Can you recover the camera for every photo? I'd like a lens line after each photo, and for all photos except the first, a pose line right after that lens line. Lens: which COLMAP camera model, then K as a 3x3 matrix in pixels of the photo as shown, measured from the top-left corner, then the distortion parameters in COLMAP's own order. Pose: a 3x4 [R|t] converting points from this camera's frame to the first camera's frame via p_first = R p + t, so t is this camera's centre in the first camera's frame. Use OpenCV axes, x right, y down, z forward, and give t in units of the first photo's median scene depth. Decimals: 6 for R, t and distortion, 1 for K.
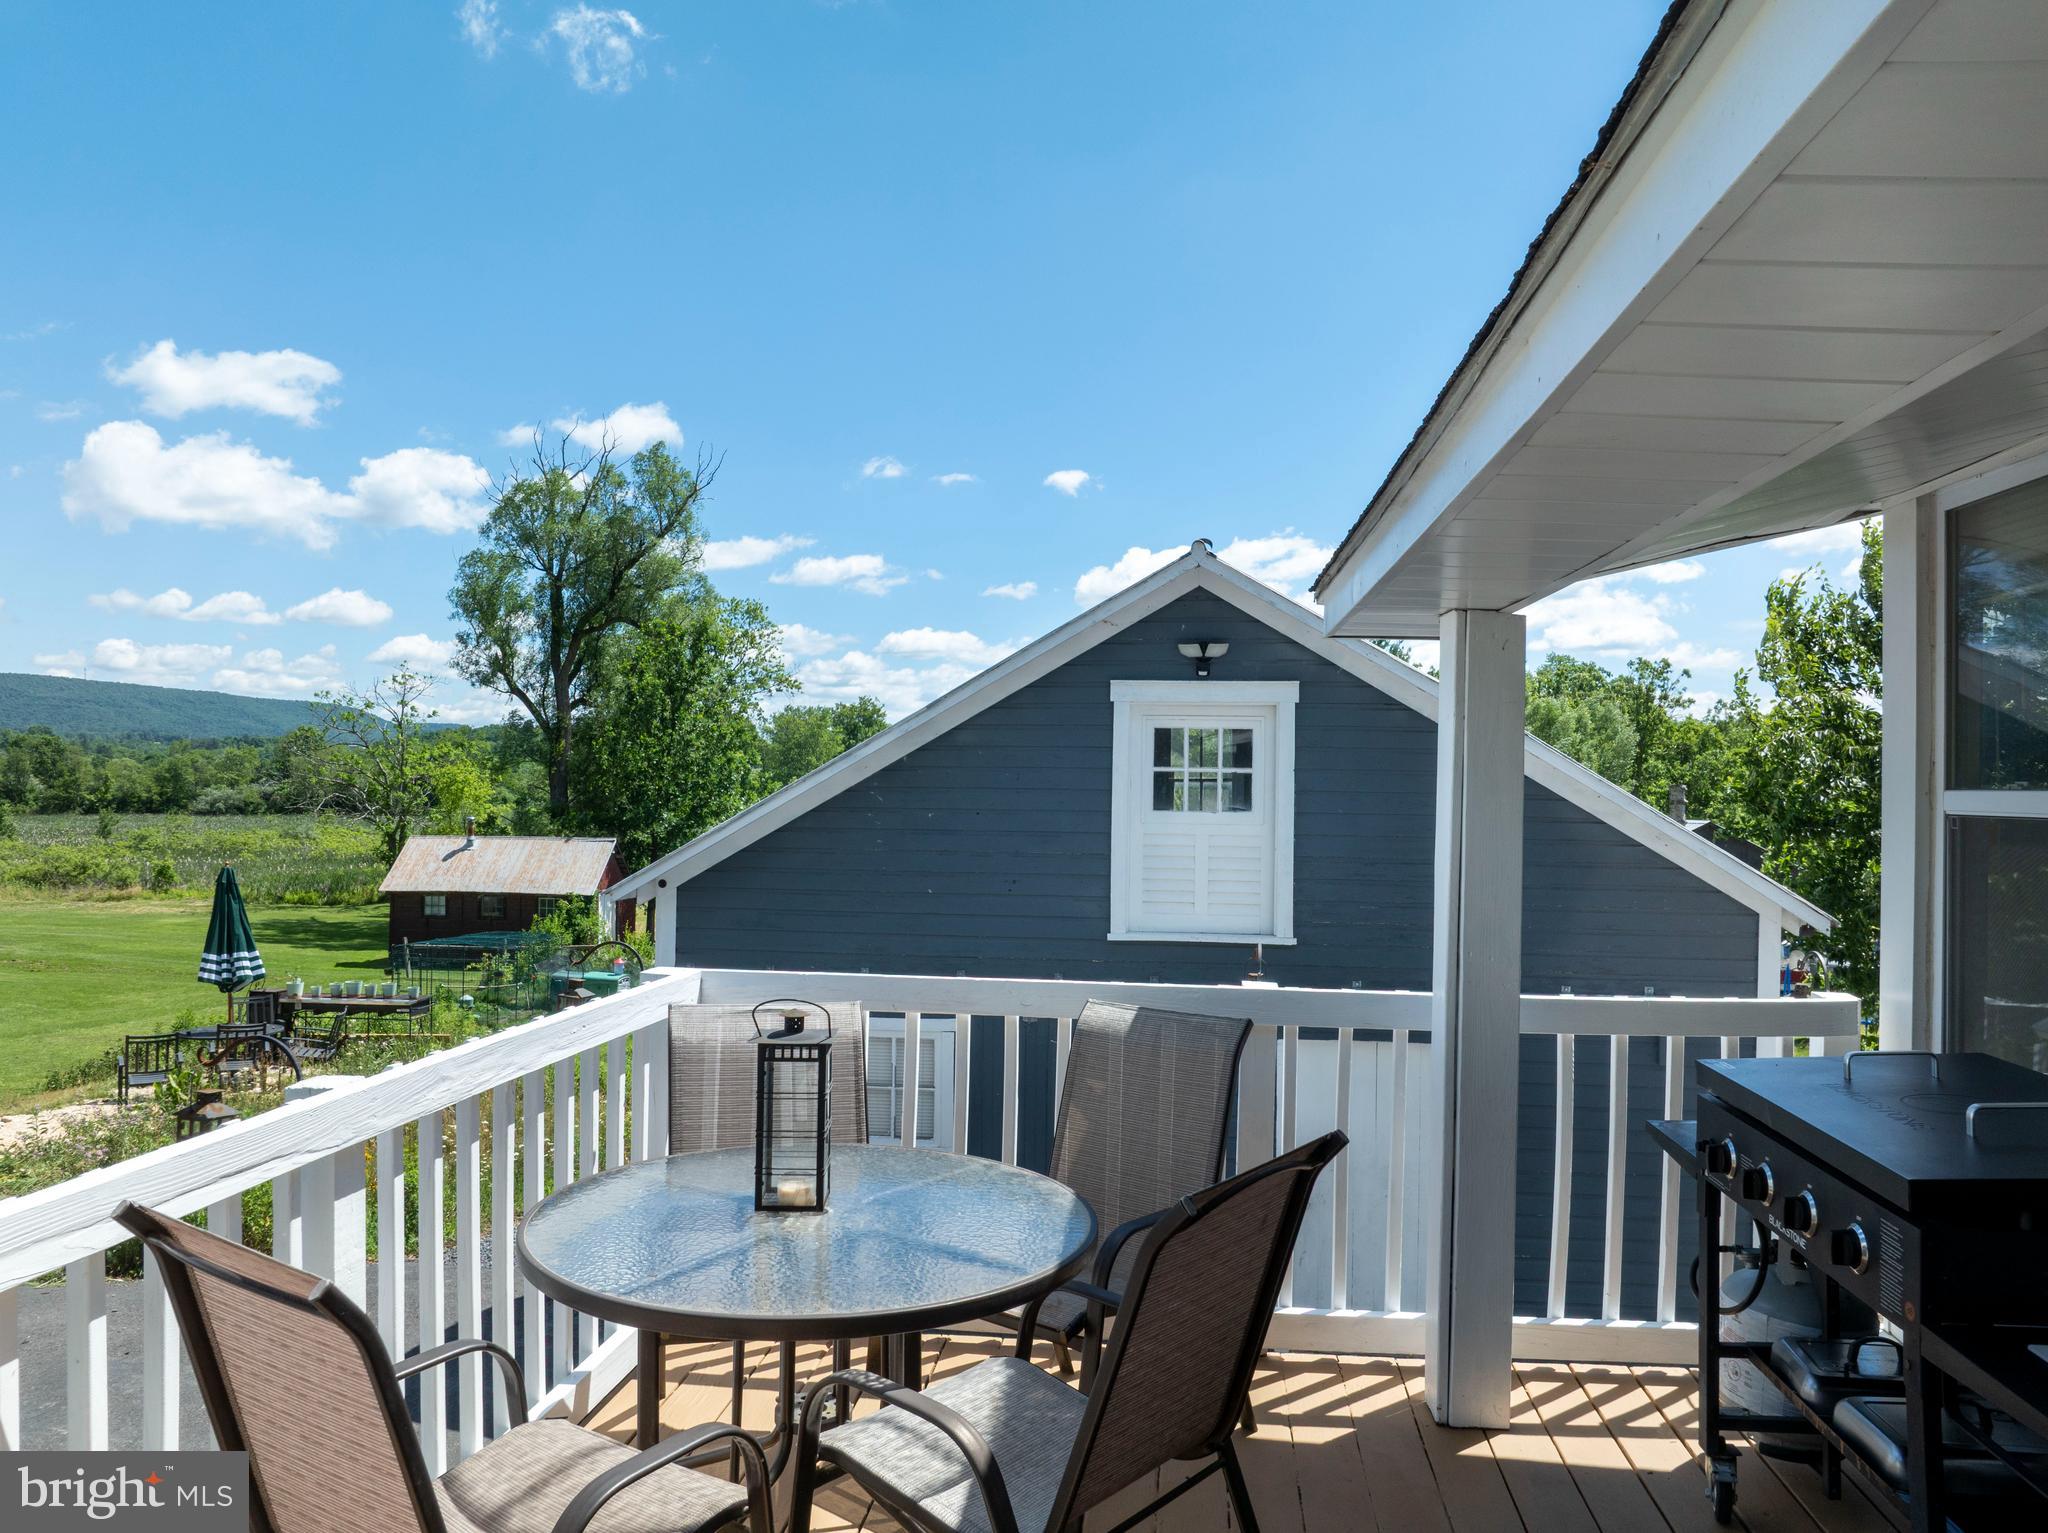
lens RADIAL K [[1444.8, 0, 1014.8], [0, 1444.8, 764.2], [0, 0, 1]] dist [-0.032113, 0.000245]
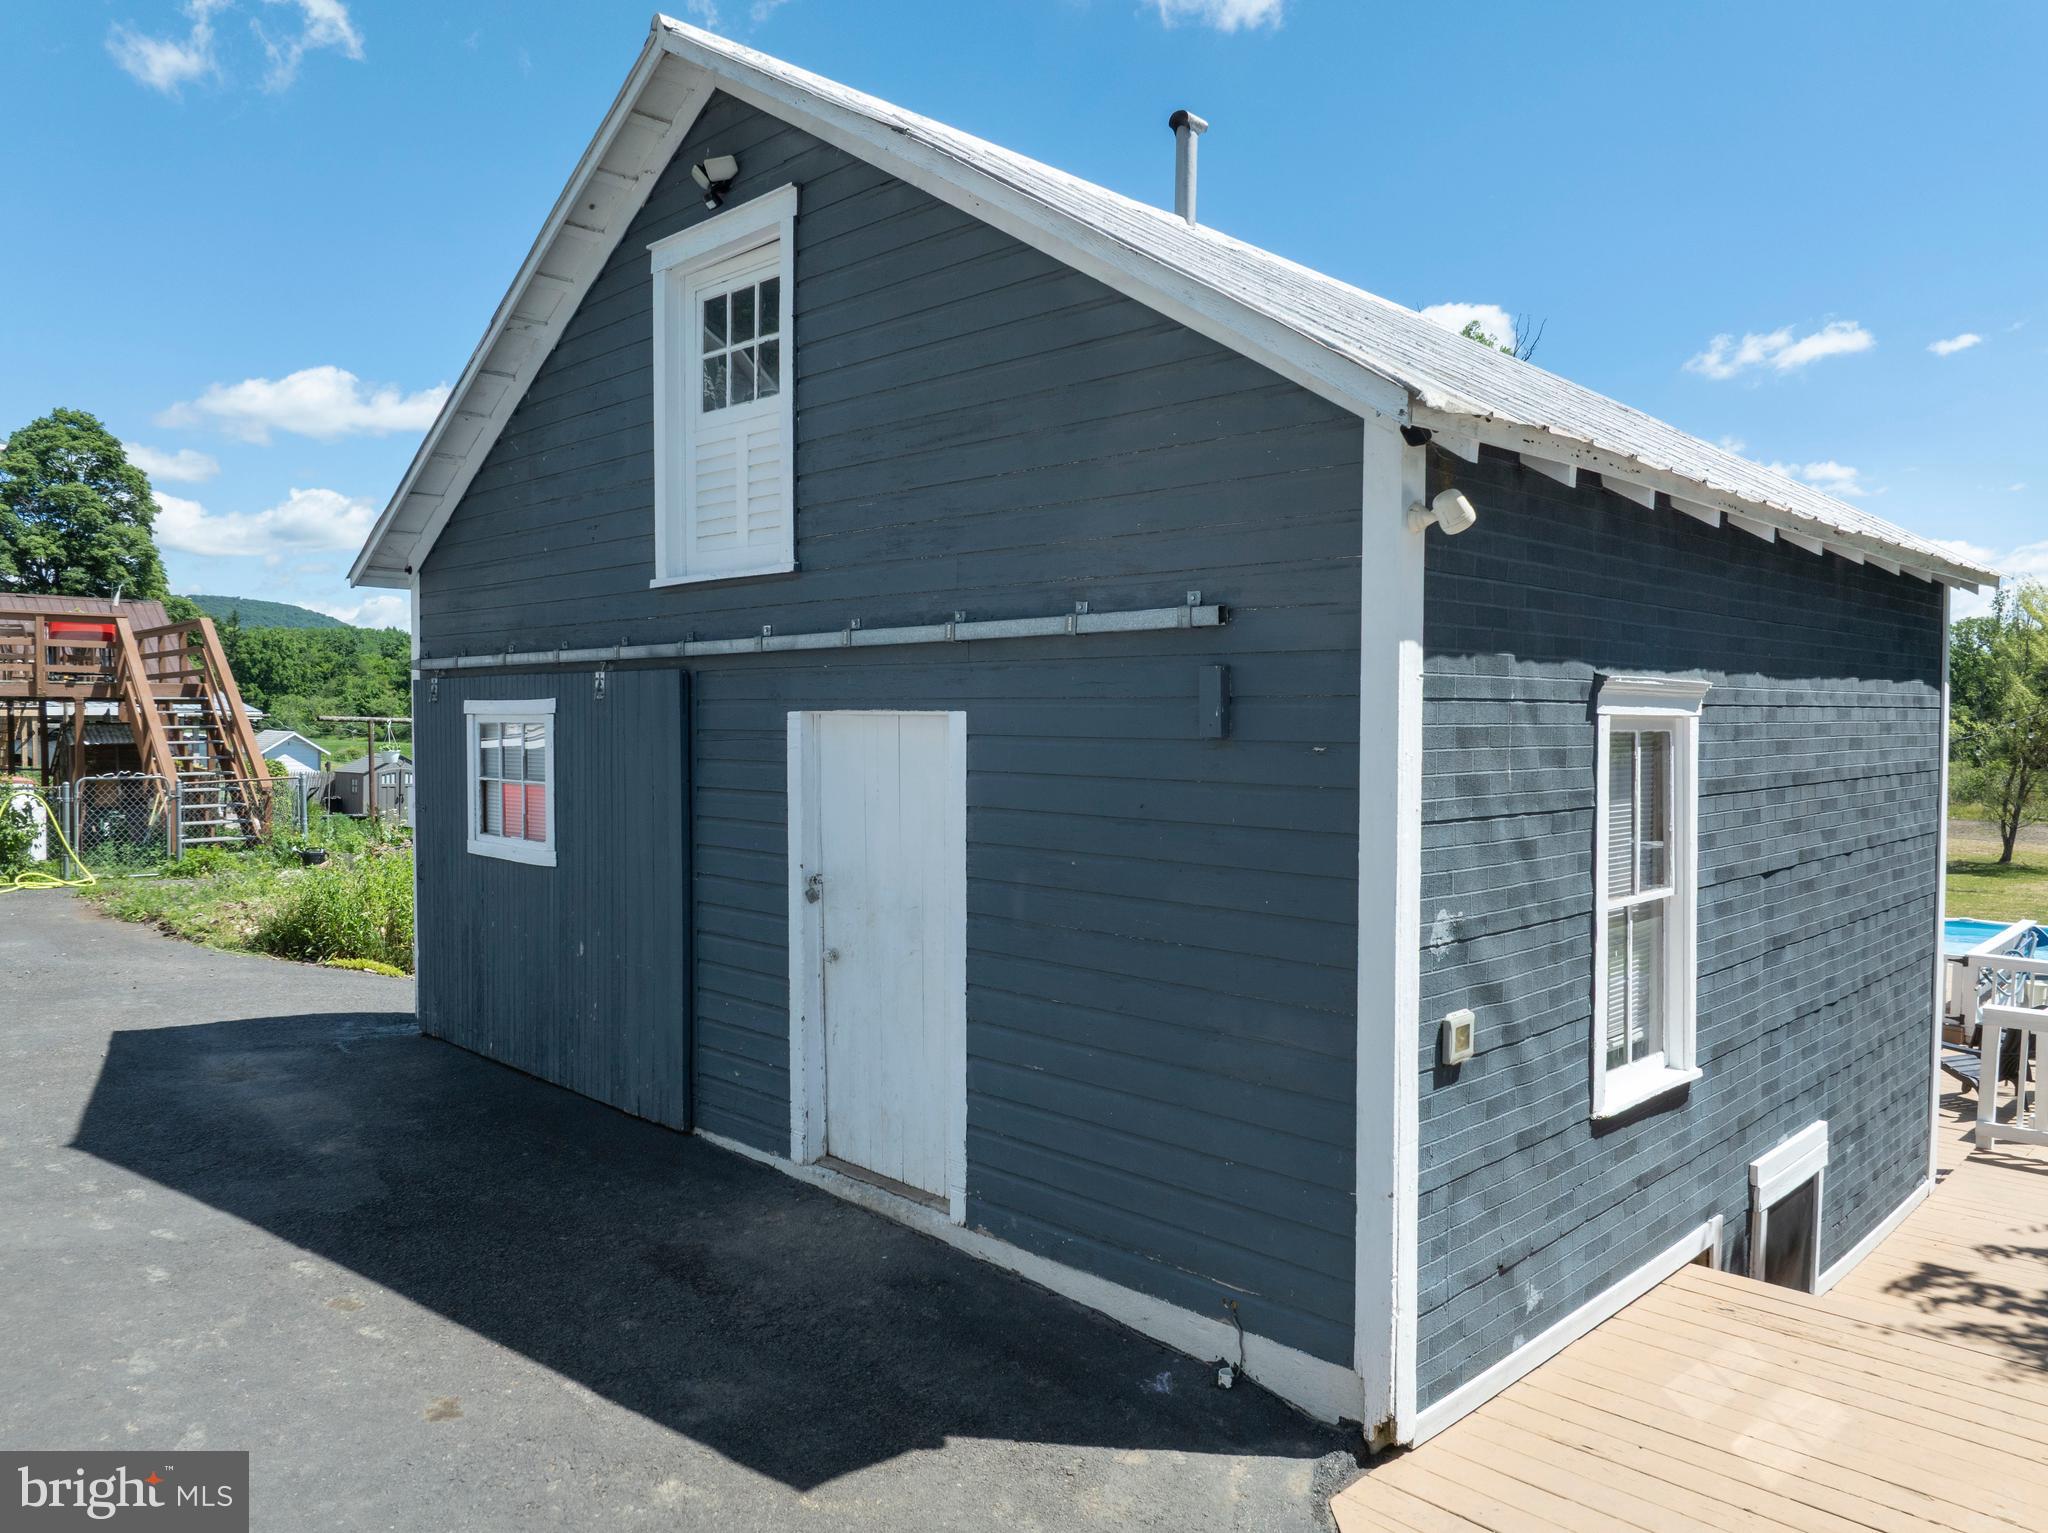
lens RADIAL K [[1444.8, 0, 1033.8], [0, 1444.8, 768.3], [0, 0, 1]] dist [-0.032113, 0.000245]
pose [[0.791768, 0.013247, -0.610678, 0.692531], [0.008153, 0.999447, 0.032251, 0.194573], [0.610768, -0.030514, 0.791222, 0.516516]]
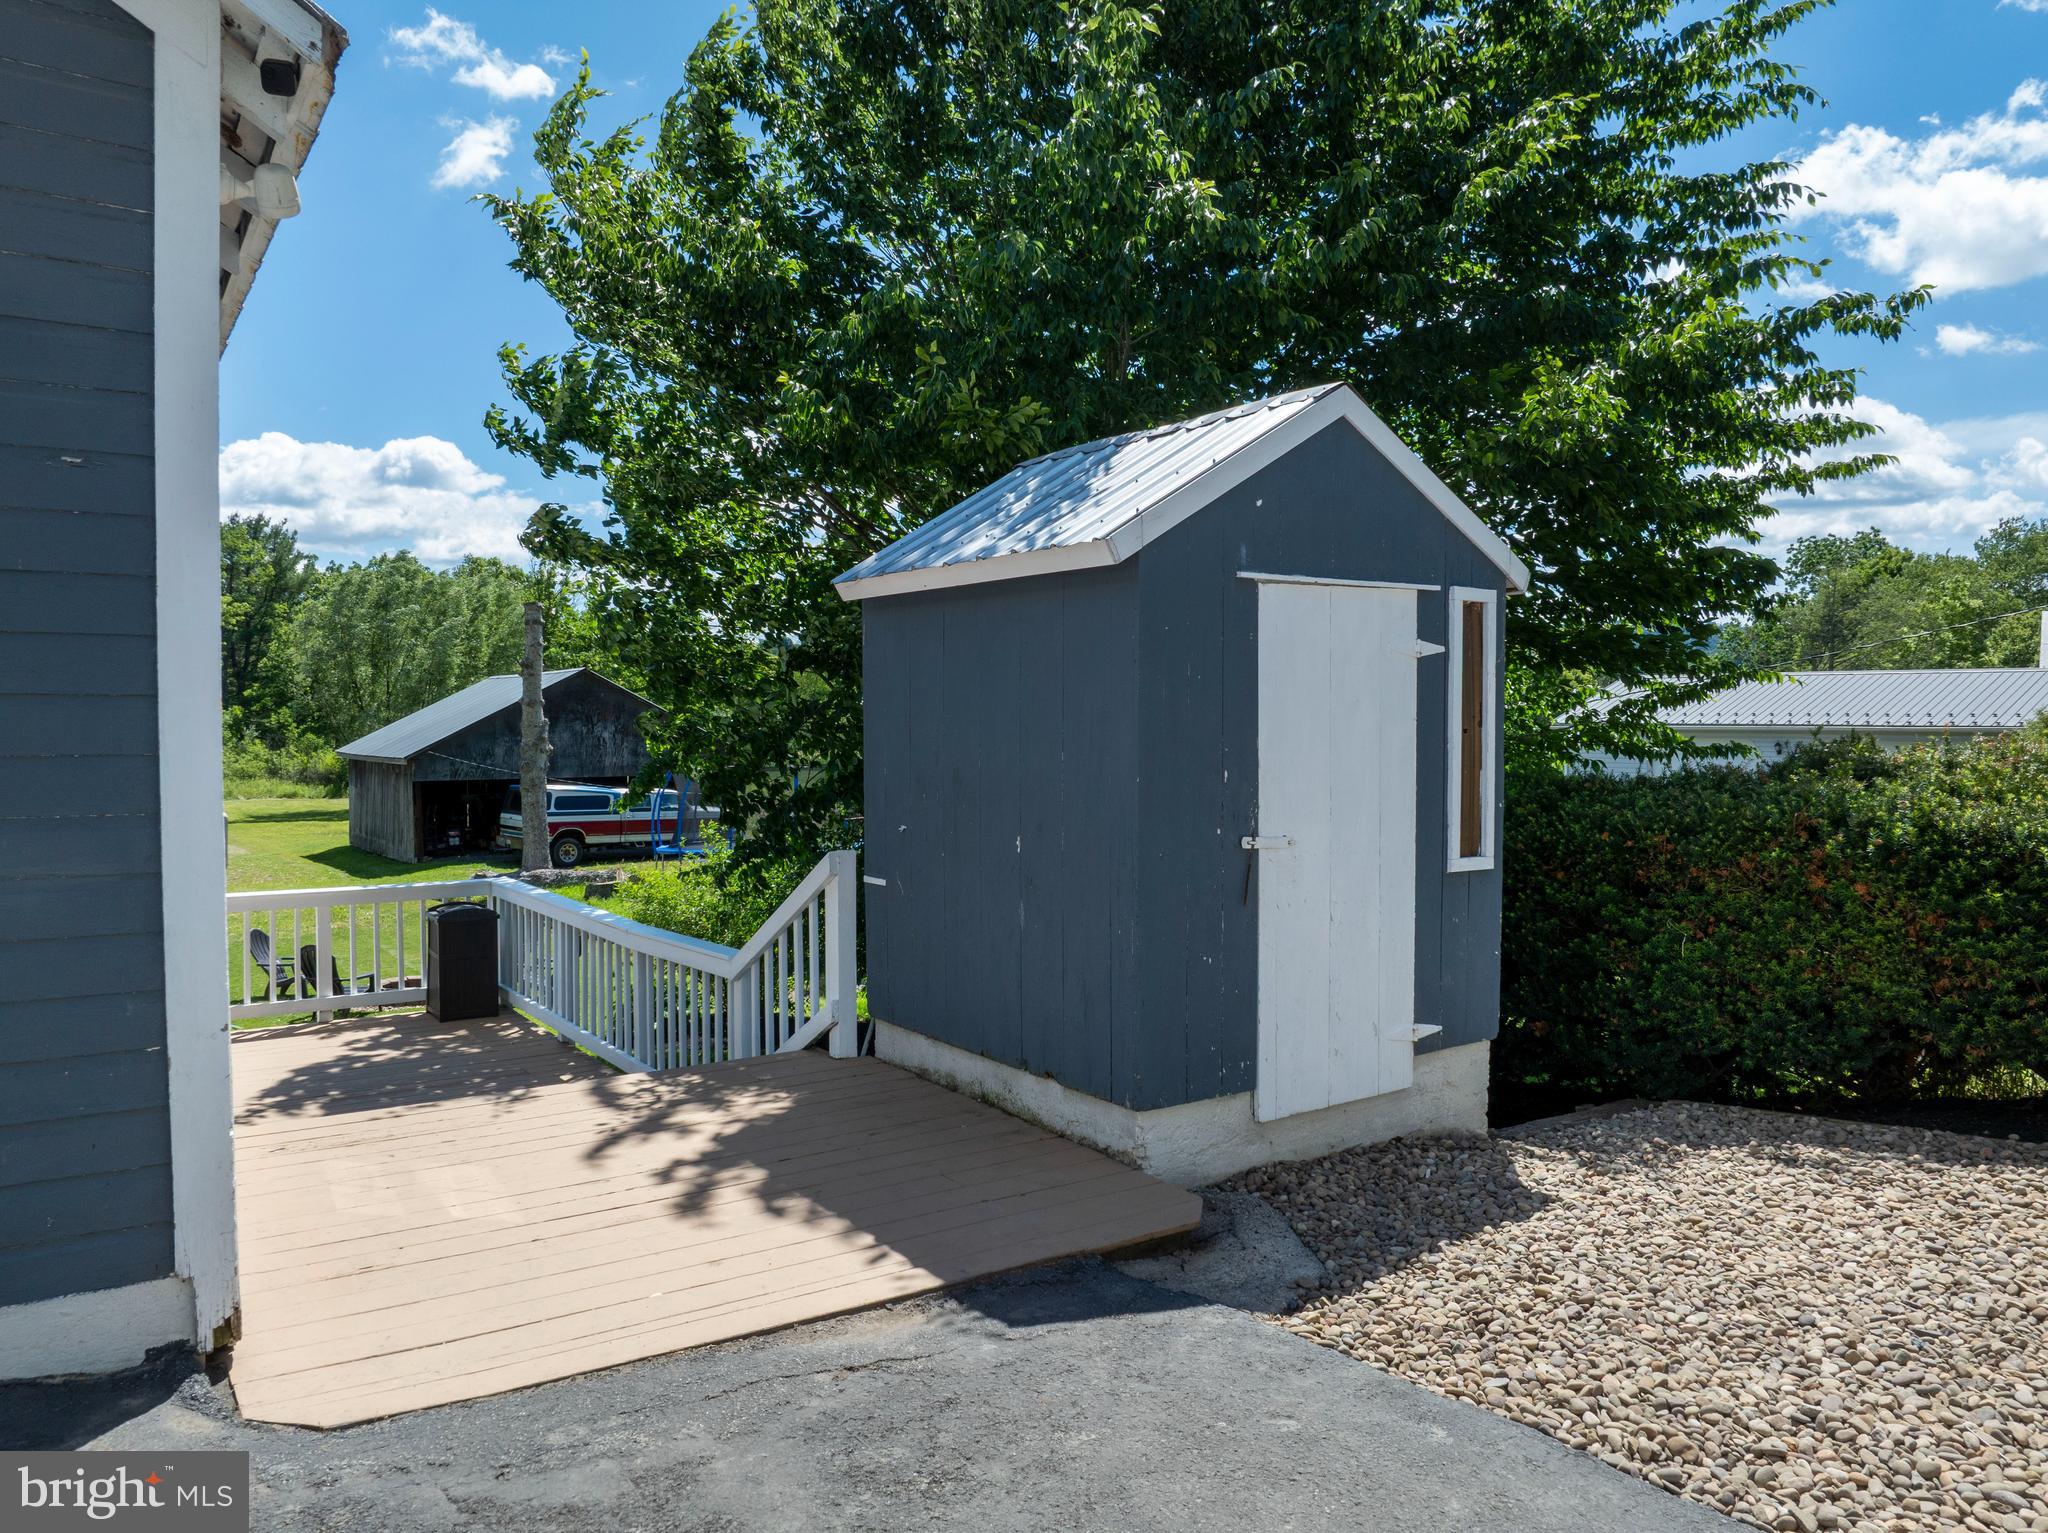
lens RADIAL K [[1444.8, 0, 1035.2], [0, 1444.8, 779.9], [0, 0, 1]] dist [-0.032113, 0.000245]
pose [[0.746984, -0.038053, 0.663752, 0.419296], [0.003874, 0.998593, 0.052890, 0.264182], [-0.664831, -0.036936, 0.746080, 0.536777]]
